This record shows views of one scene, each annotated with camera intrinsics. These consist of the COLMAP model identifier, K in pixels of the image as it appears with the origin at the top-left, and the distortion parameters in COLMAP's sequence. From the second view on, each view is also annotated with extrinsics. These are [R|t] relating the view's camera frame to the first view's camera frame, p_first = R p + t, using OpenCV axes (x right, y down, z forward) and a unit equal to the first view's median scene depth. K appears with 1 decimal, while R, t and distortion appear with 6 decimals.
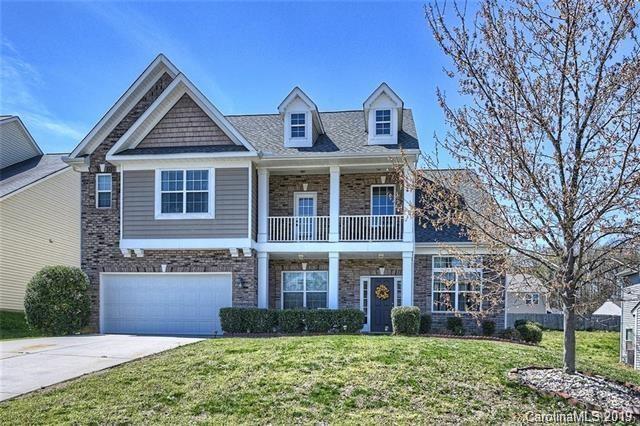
lens RADIAL K [[424.9, 0, 320.7], [0, 424.9, 213.7], [0, 0, 1]] dist [0.000342, 0.000668]
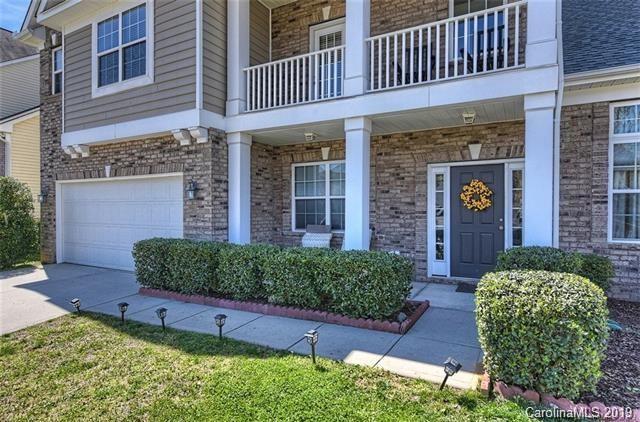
lens RADIAL K [[346.0, 0, 314.6], [0, 346.0, 183.3], [0, 0, 1]] dist [-0.001517, 0.000493]
pose [[0.934217, -0.041580, -0.354274, 0.116636], [0.109942, 0.978396, 0.175085, 0.086209], [0.339340, -0.202517, 0.918605, 0.602980]]
